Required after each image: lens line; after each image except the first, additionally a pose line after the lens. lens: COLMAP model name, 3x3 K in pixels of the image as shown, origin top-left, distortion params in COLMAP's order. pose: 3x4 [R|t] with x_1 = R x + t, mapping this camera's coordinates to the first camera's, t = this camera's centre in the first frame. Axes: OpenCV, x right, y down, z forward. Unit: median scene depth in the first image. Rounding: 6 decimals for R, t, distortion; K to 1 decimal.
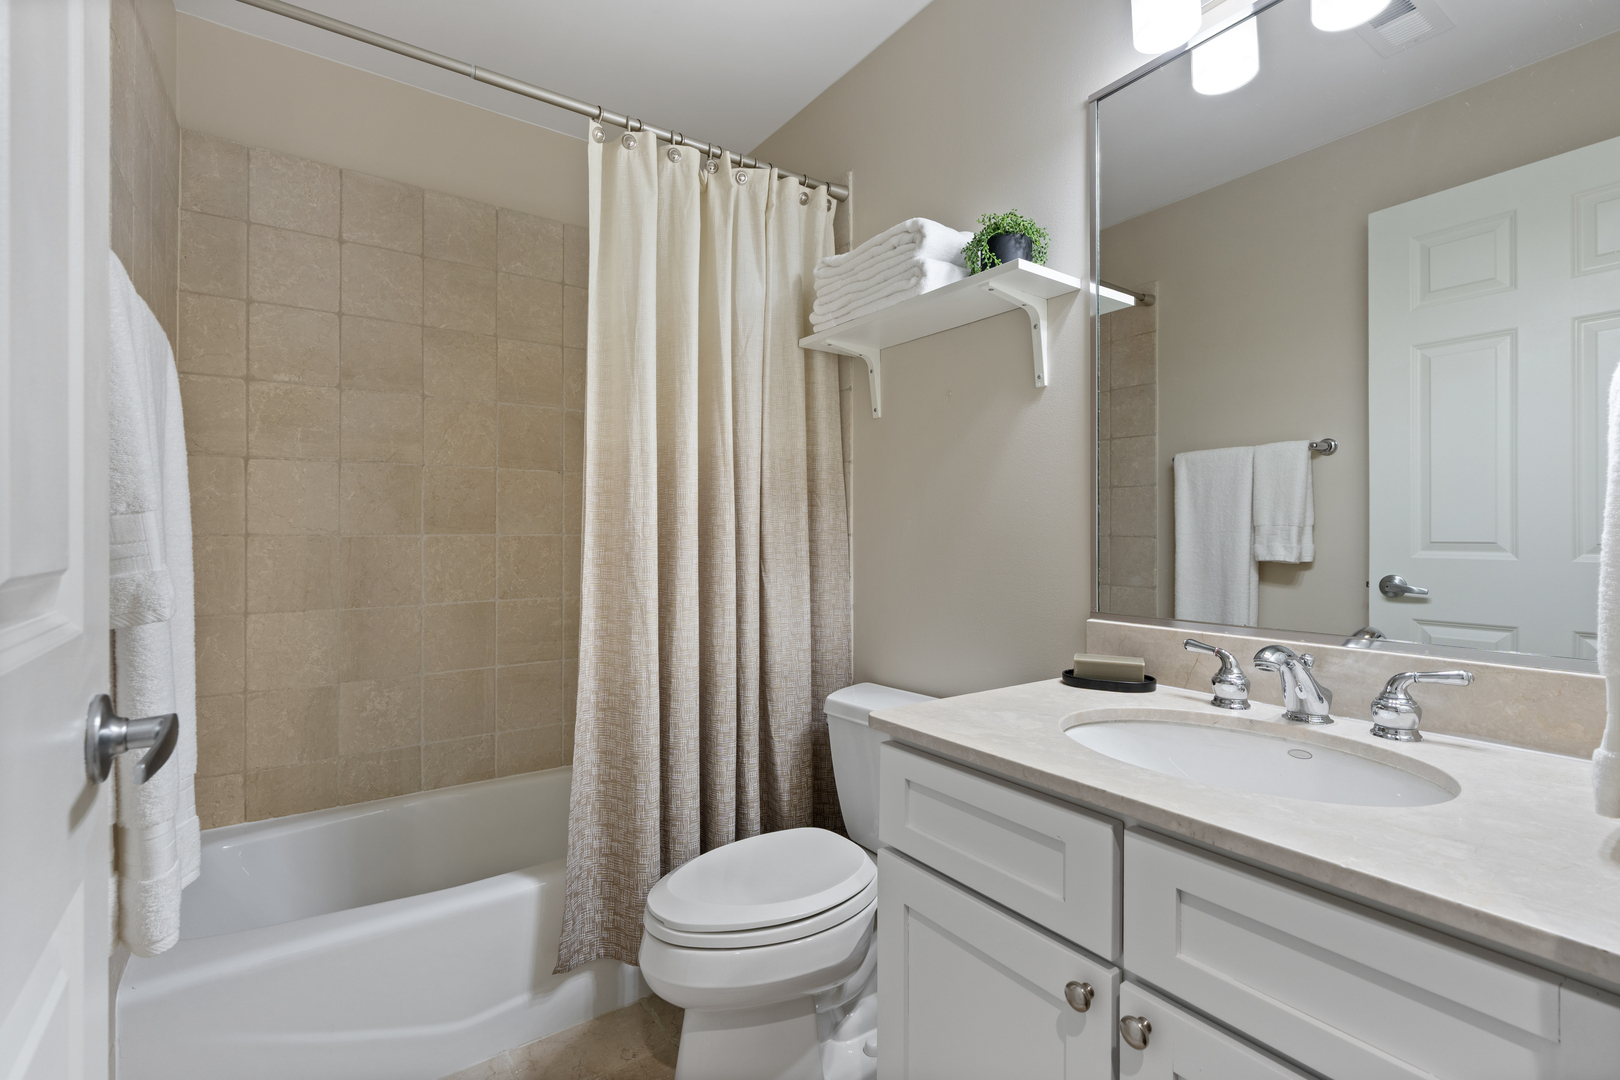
lens RADIAL K [[734.3, 0, 816.3], [0, 734.3, 529.9], [0, 0, 1]] dist [0.000376, 0.000352]
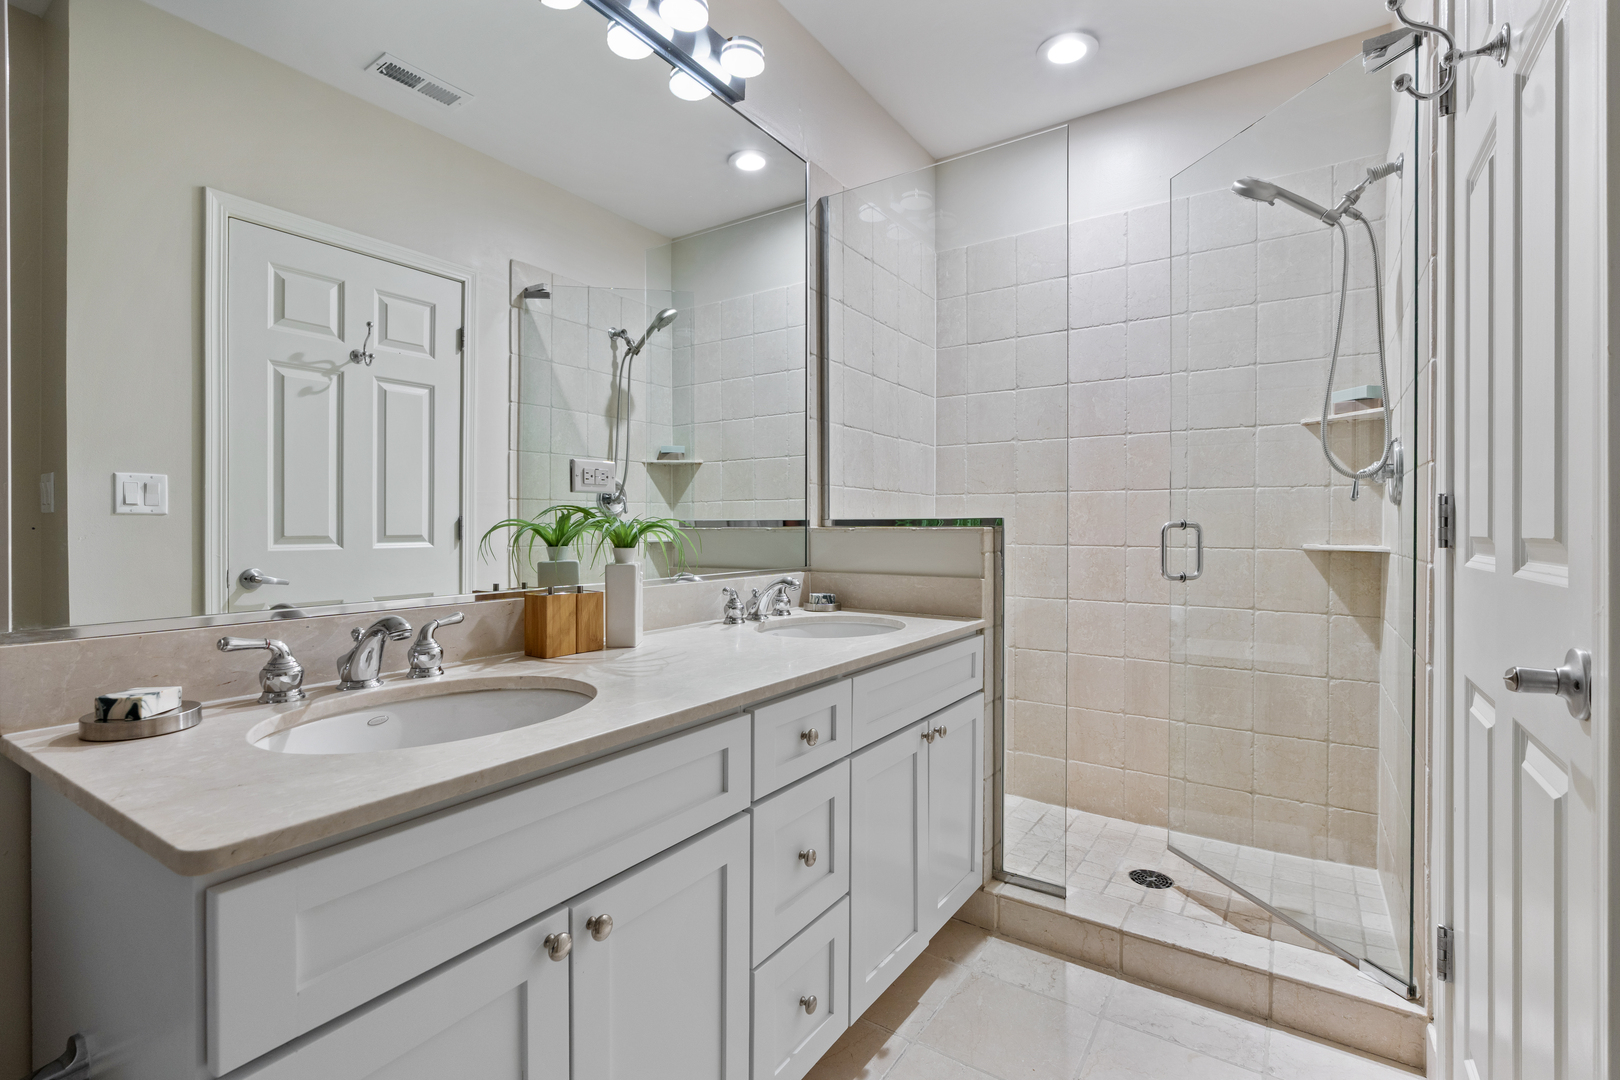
lens RADIAL K [[734.3, 0, 816.3], [0, 734.3, 529.9], [0, 0, 1]] dist [0.000376, 0.000352]
pose [[-0.361014, 0.003067, 0.932555, -0.624806], [0.003088, 0.999993, -0.002093, 0.013707], [-0.932555, 0.002124, -0.361021, 0.815583]]
